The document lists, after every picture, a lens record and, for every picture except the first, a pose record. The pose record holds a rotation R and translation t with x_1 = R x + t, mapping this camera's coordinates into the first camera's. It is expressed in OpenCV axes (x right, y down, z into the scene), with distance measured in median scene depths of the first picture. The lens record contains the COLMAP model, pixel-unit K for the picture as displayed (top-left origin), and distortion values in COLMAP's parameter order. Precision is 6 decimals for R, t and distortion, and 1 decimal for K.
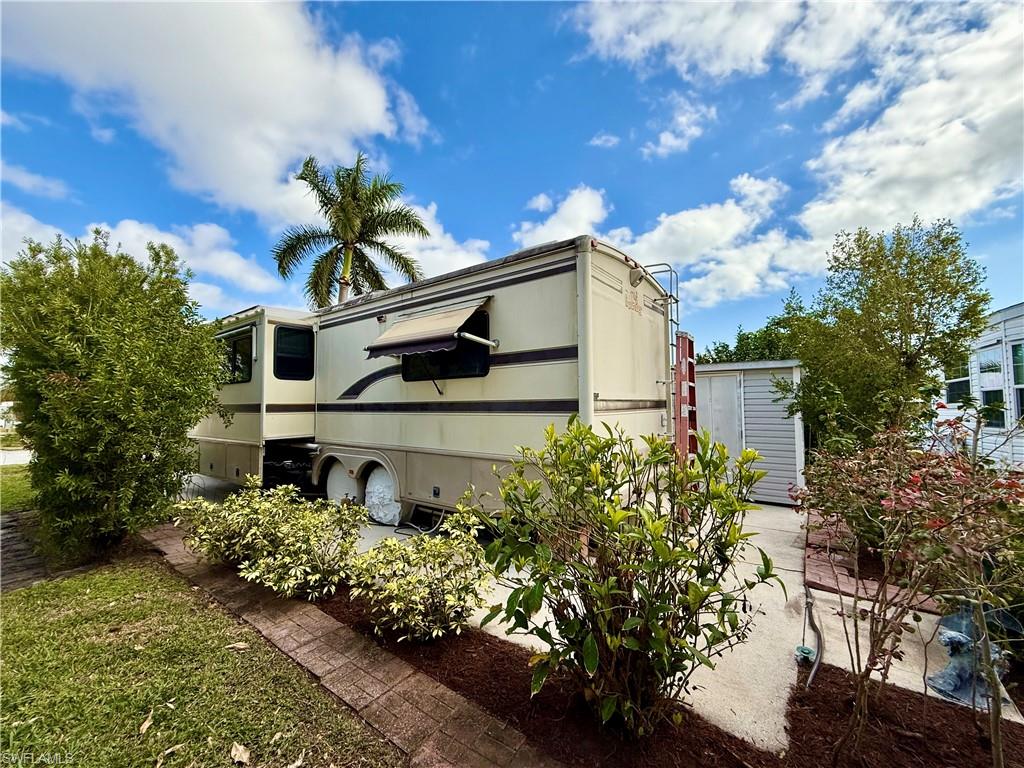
lens RADIAL K [[411.7, 0, 507.8], [0, 411.7, 376.5], [0, 0, 1]] dist [-0.009531, 0.001894]
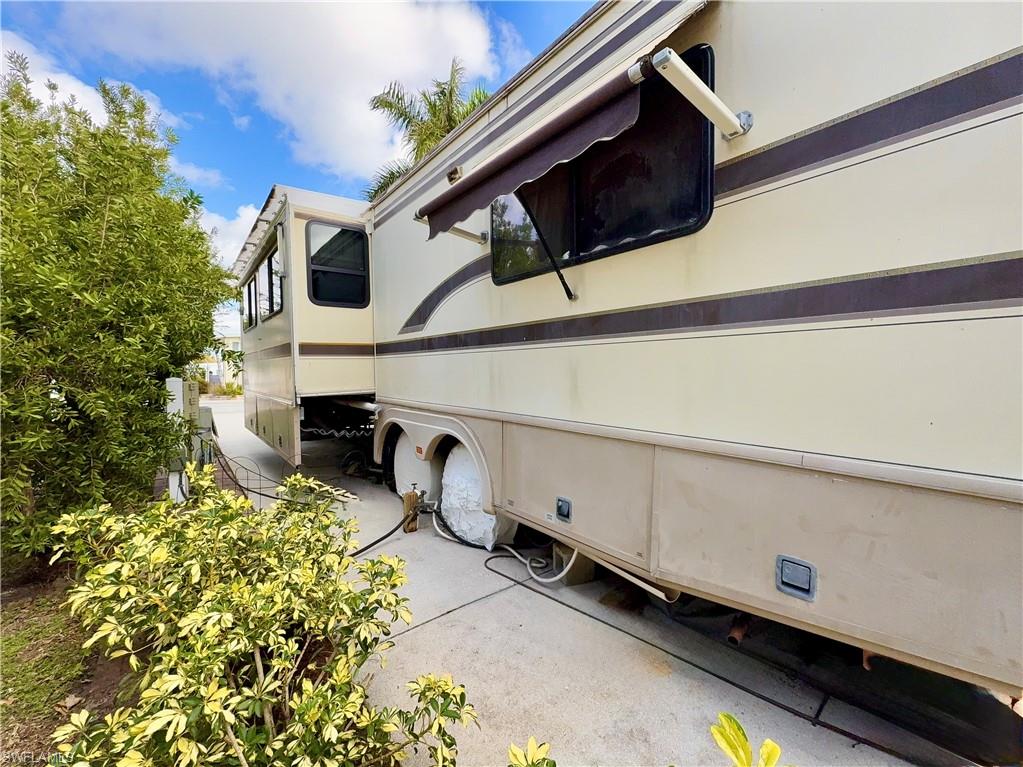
lens RADIAL K [[411.3, 0, 508.9], [0, 411.3, 385.1], [0, 0, 1]] dist [-0.009531, 0.001894]
pose [[0.966895, 0.008230, -0.255041, -0.093846], [0.019917, 0.993997, 0.107581, 0.071143], [0.254395, -0.109099, 0.960927, 0.446084]]
